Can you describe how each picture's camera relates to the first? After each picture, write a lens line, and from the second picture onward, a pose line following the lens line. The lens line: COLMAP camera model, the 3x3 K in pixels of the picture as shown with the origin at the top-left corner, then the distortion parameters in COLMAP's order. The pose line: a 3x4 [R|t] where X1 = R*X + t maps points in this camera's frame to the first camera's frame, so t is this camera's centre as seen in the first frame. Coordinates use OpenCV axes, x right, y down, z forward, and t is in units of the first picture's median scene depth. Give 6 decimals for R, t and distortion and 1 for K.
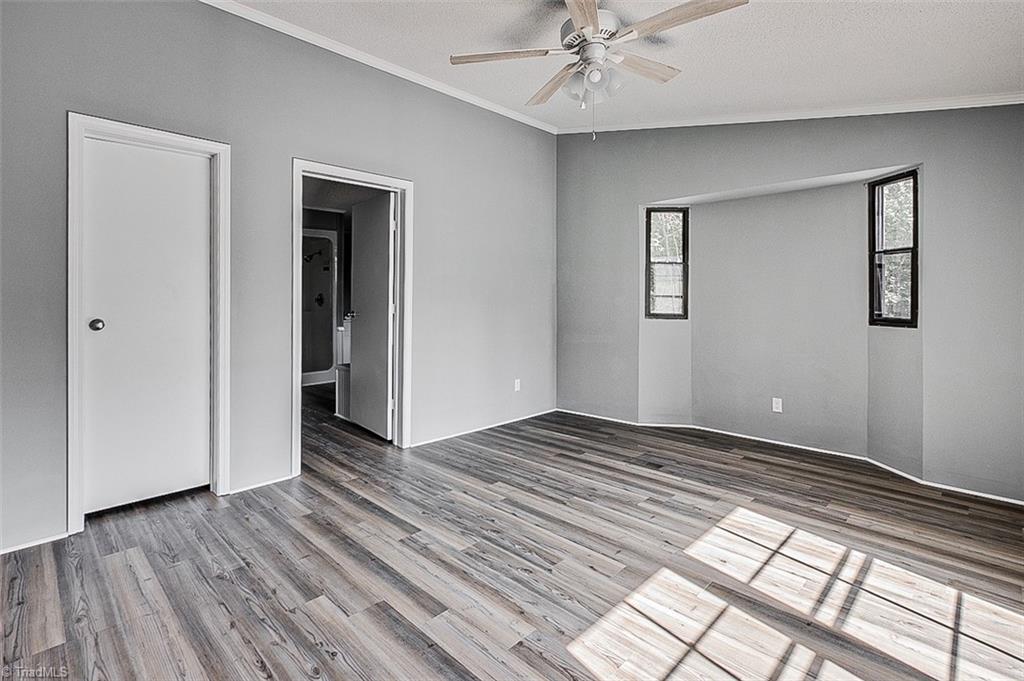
lens RADIAL K [[487.3, 0, 489.2], [0, 487.3, 299.7], [0, 0, 1]] dist [0.002278, -0.000175]
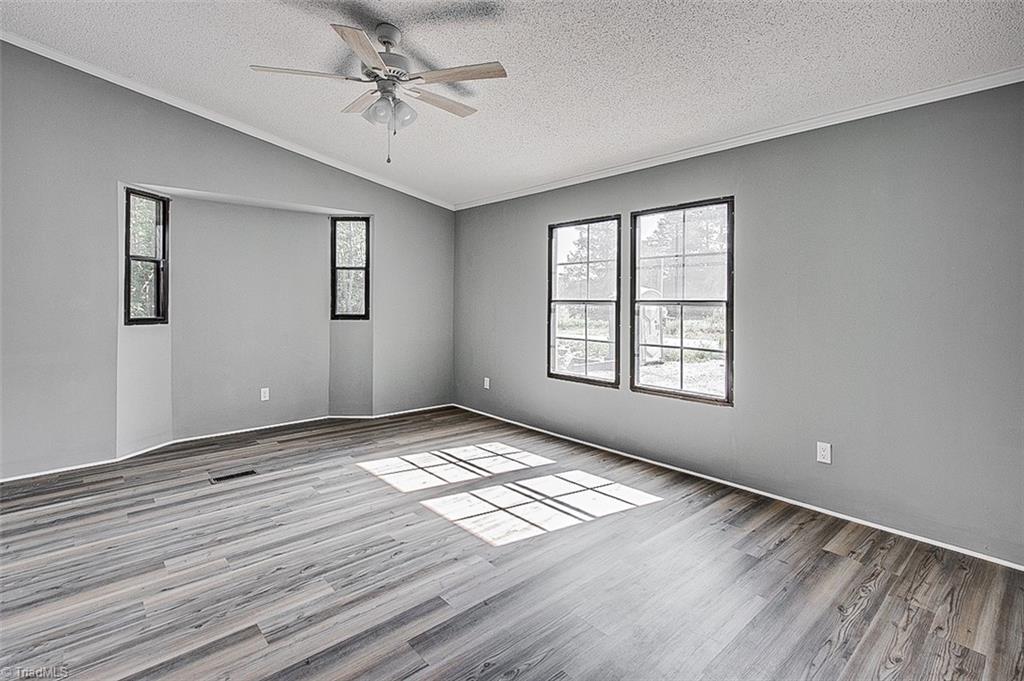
lens RADIAL K [[487.3, 0, 516.1], [0, 487.3, 323.6], [0, 0, 1]] dist [0.002278, -0.000175]
pose [[0.043675, -0.048367, 0.997874, -0.715865], [0.001297, 0.998829, 0.048357, -0.004656], [-0.999045, -0.000818, 0.043687, 0.510321]]
